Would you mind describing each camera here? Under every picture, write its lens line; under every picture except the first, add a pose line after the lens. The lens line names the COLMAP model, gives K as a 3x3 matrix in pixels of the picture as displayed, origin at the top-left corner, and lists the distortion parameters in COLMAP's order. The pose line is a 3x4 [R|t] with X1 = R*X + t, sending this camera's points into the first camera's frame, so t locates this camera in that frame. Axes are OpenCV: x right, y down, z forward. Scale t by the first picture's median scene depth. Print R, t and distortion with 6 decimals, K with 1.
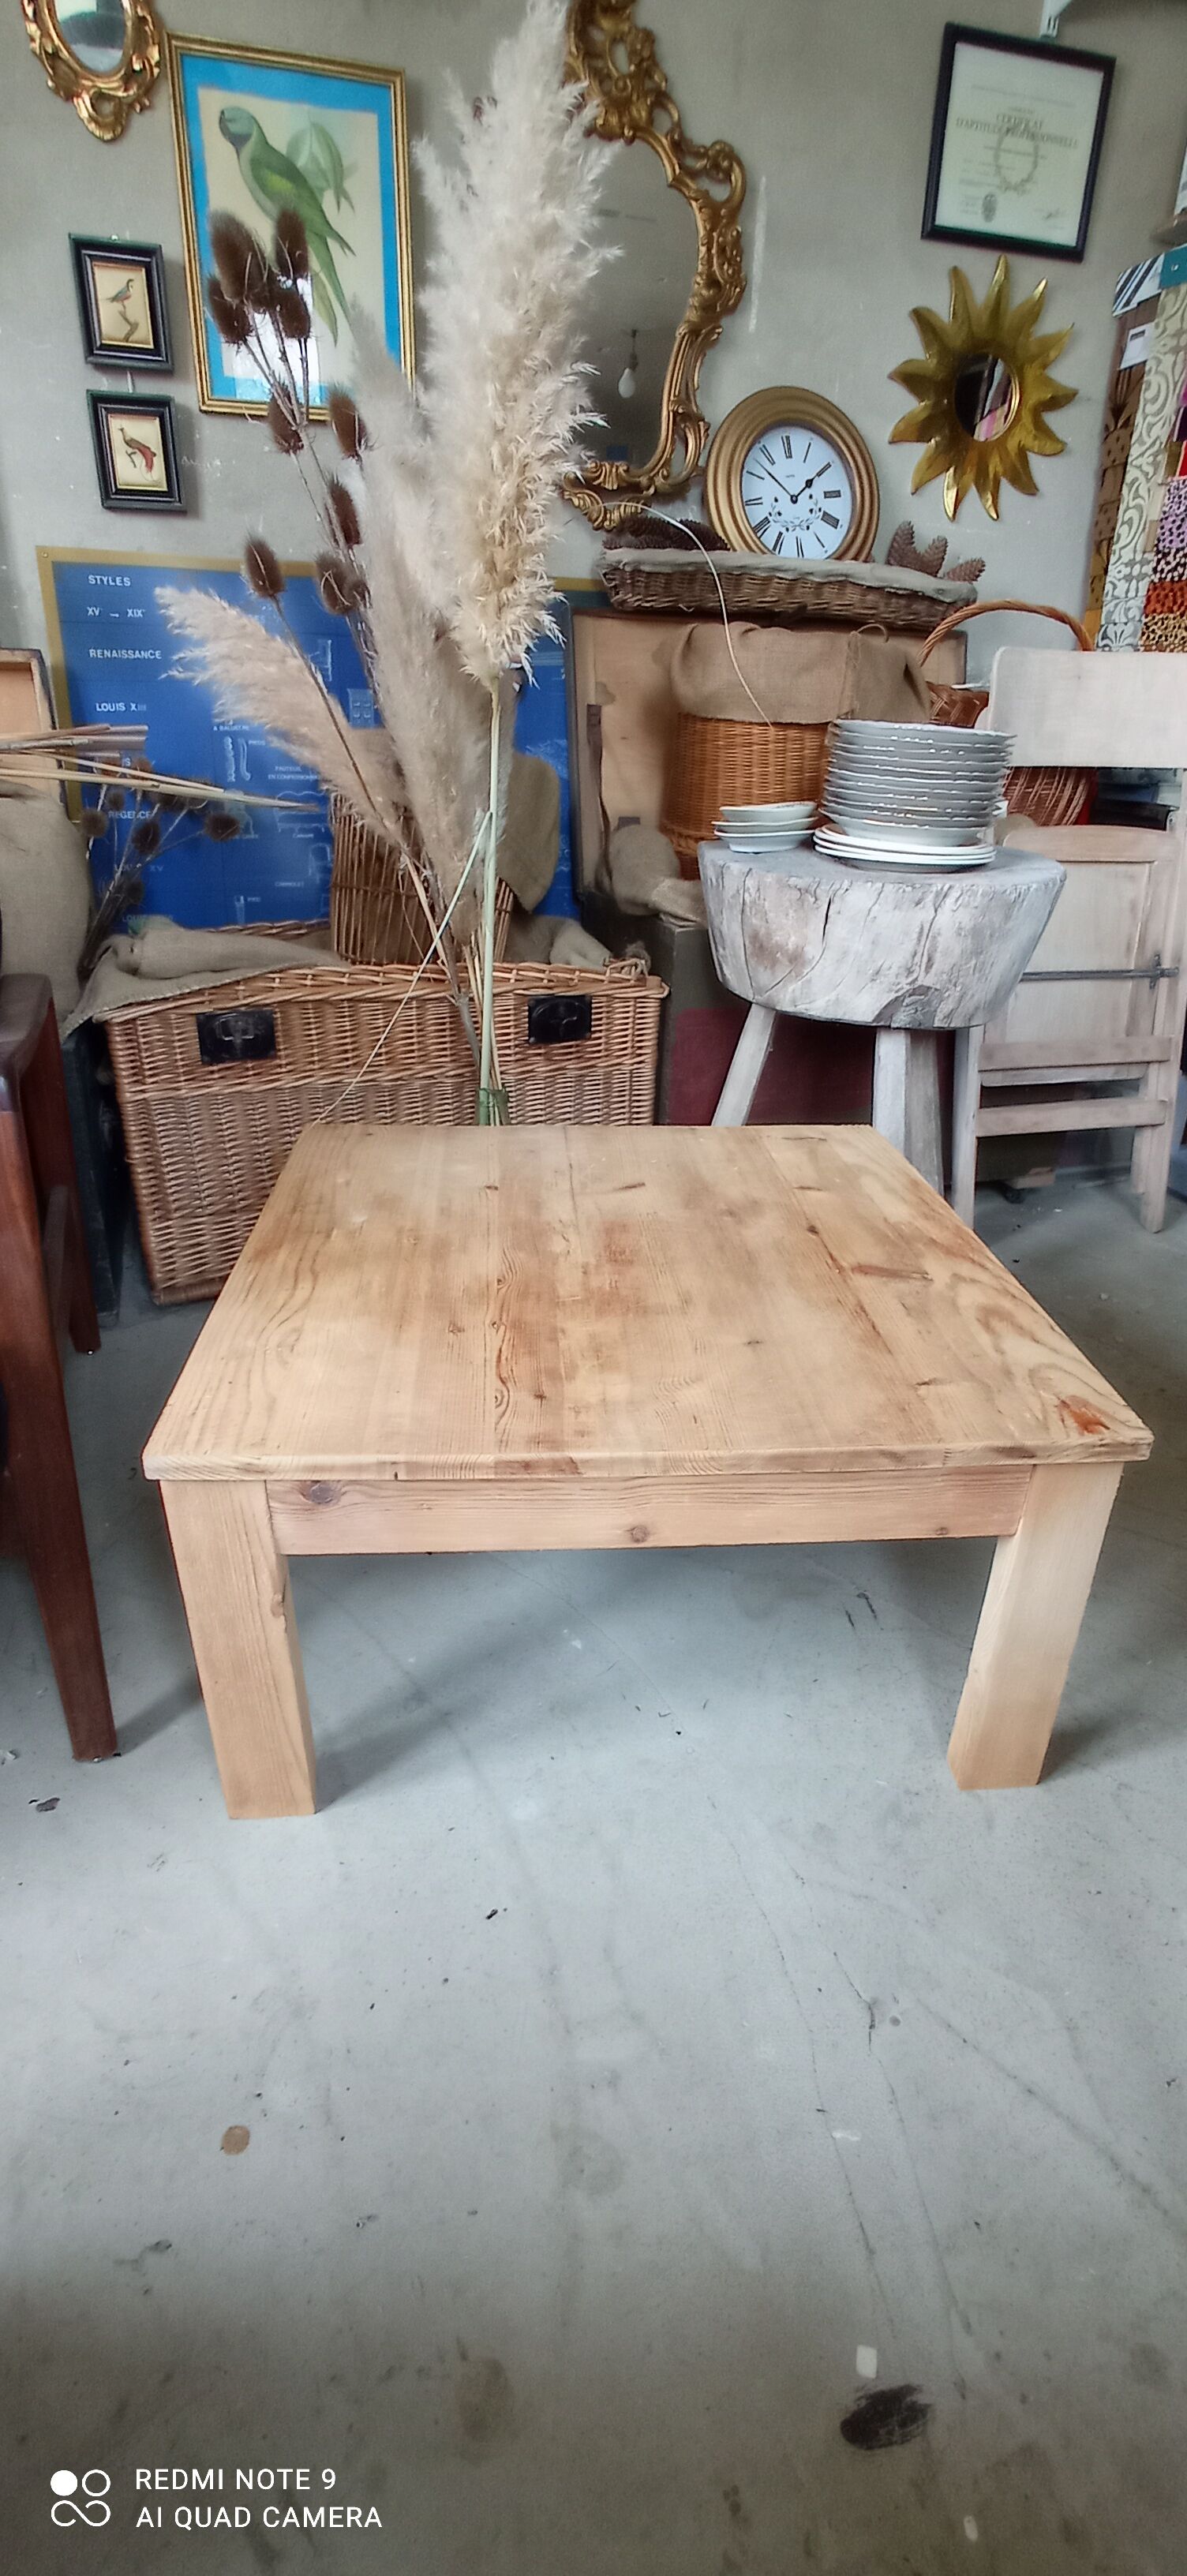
lens RADIAL K [[1161.3, 0, 590.1], [0, 1161.3, 1292.9], [0, 0, 1]] dist [-0.061596, 0.027316]
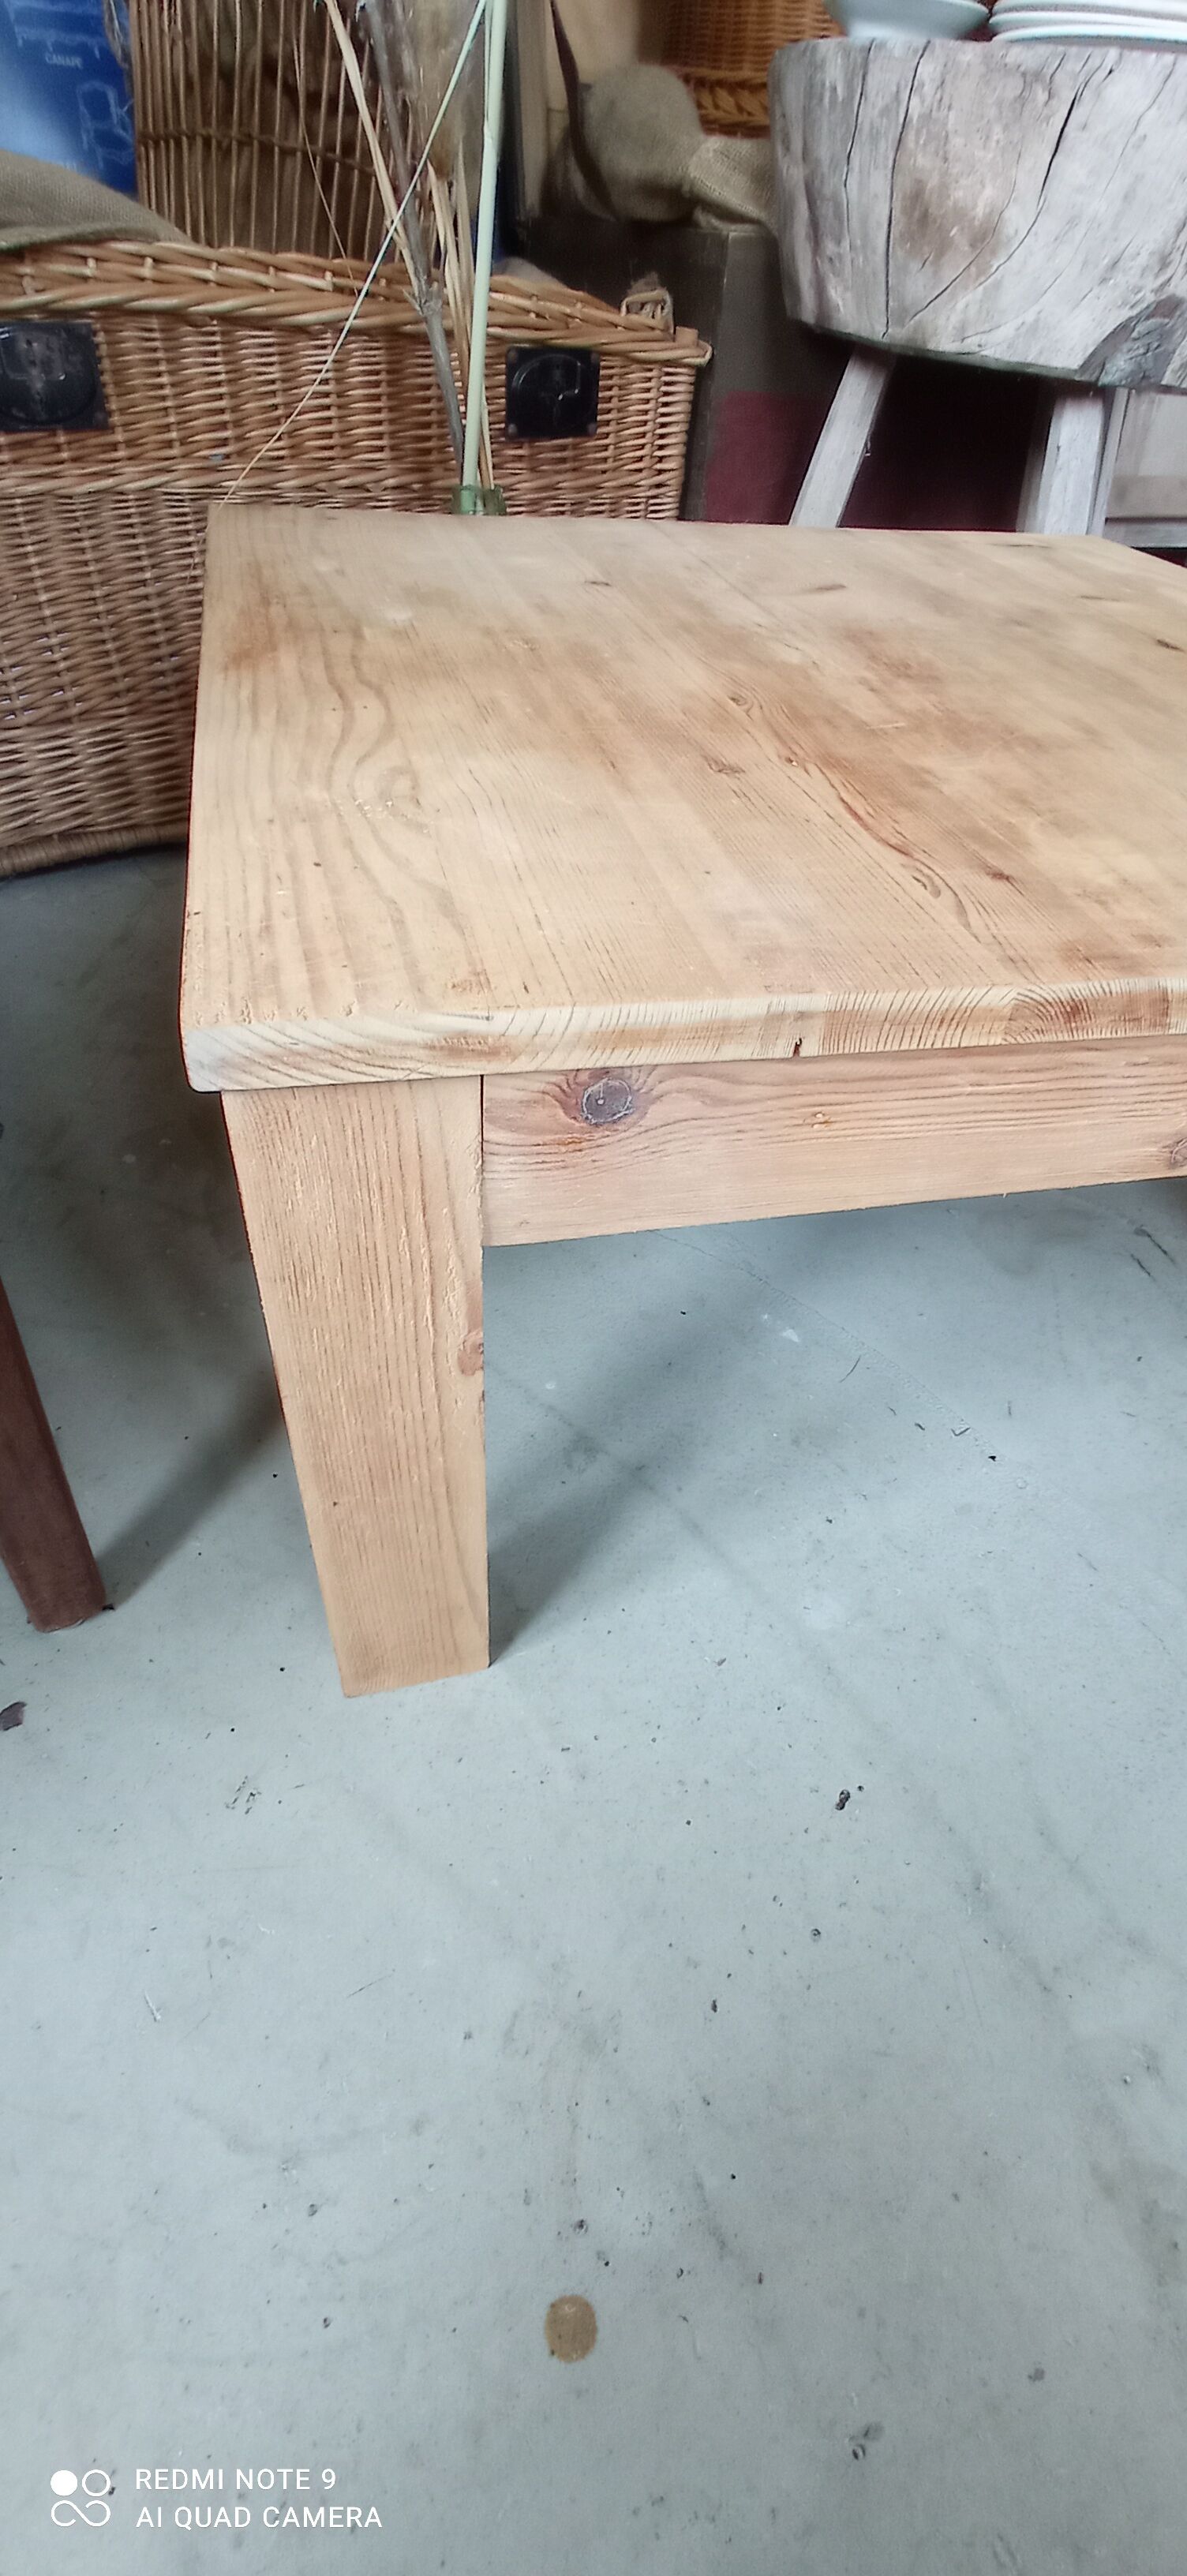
lens RADIAL K [[1161.3, 0, 590.1], [0, 1161.3, 1292.9], [0, 0, 1]] dist [-0.061596, 0.027316]
pose [[0.985063, -0.082855, 0.150947, -0.247856], [0.034050, 0.953041, 0.300921, 0.089368], [-0.168792, -0.291286, 0.941627, 0.460747]]
